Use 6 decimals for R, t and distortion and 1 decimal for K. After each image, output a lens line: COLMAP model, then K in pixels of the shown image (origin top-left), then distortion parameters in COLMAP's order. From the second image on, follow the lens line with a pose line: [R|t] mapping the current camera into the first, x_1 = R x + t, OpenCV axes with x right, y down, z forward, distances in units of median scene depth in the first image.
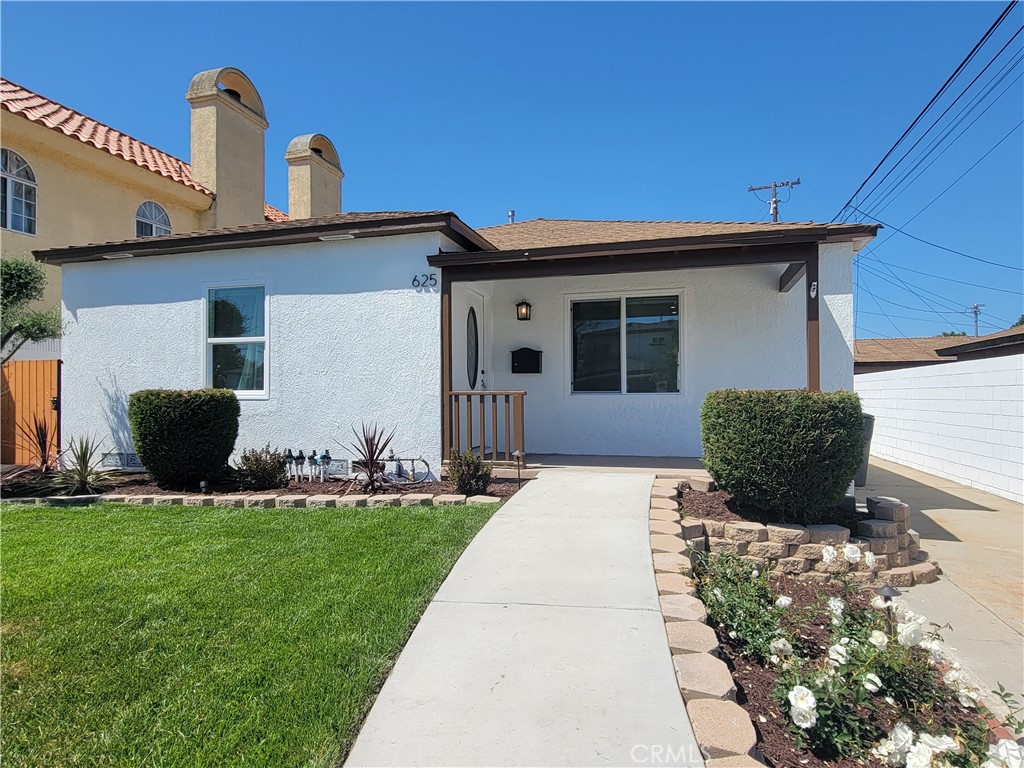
lens RADIAL K [[603.8, 0, 518.8], [0, 603.8, 395.5], [0, 0, 1]] dist [-0.017697, 0.005340]
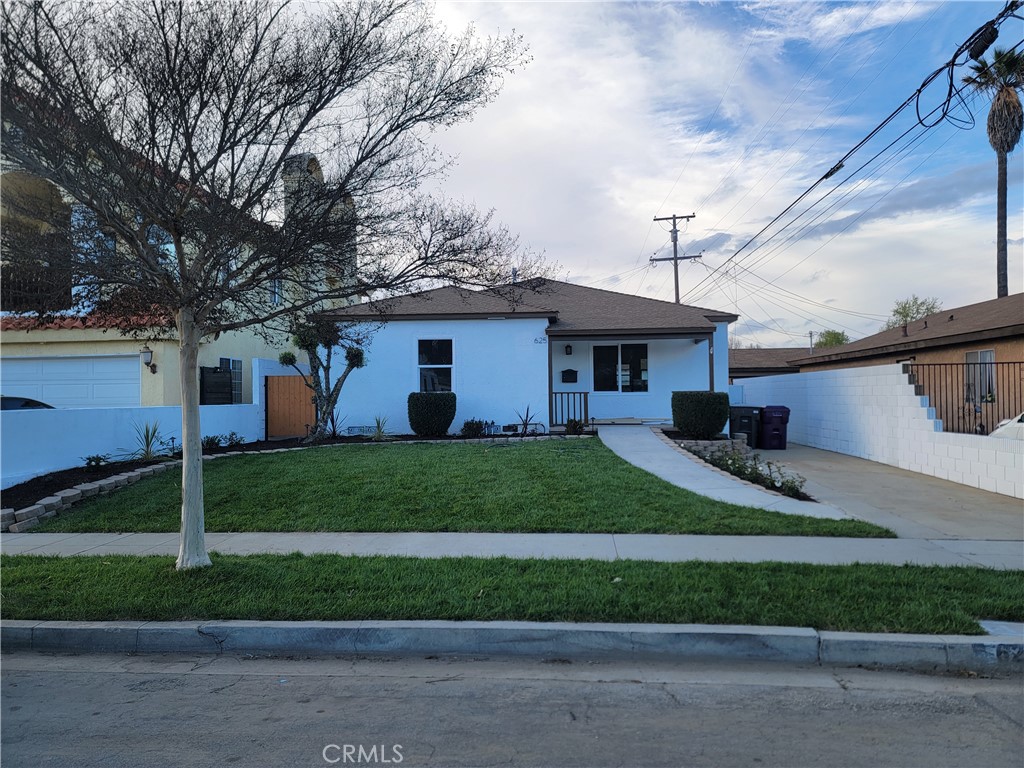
lens RADIAL K [[710.8, 0, 508.1], [0, 710.8, 386.5], [0, 0, 1]] dist [0.049706, -0.013199]
pose [[0.981972, -0.003218, 0.188999, -0.702924], [0.005599, 0.999912, -0.012067, 0.001330], [-0.188944, 0.012907, 0.981903, -1.365872]]
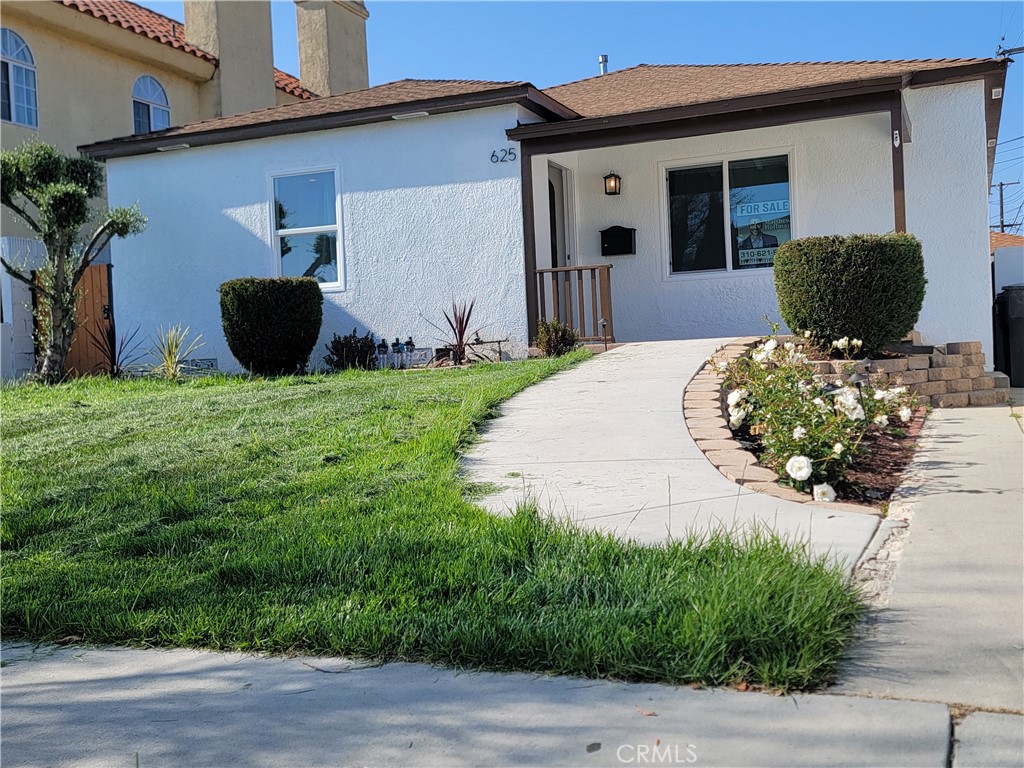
lens RADIAL K [[1068.9, 0, 519.3], [0, 1068.9, 382.6], [0, 0, 1]] dist [0.056026, 0.000000]
pose [[0.992374, -0.035567, -0.118024, 0.054865], [0.038138, 0.999080, 0.019594, 0.130970], [0.117219, -0.023946, 0.992817, -0.663220]]
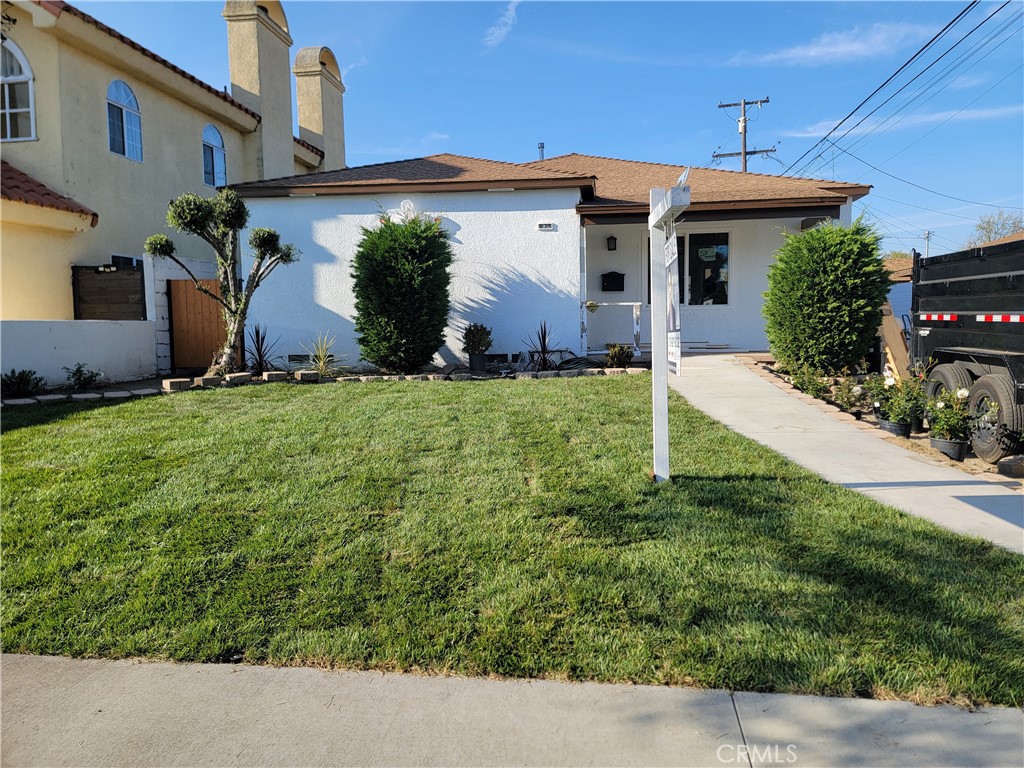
lens RADIAL K [[710.8, 0, 526.2], [0, 710.8, 373.4], [0, 0, 1]] dist [0.049706, -0.013199]
pose [[0.988667, -0.017344, 0.149119, -0.477756], [0.006810, 0.997463, 0.070865, 0.036844], [-0.149970, -0.069046, 0.986277, -0.607170]]
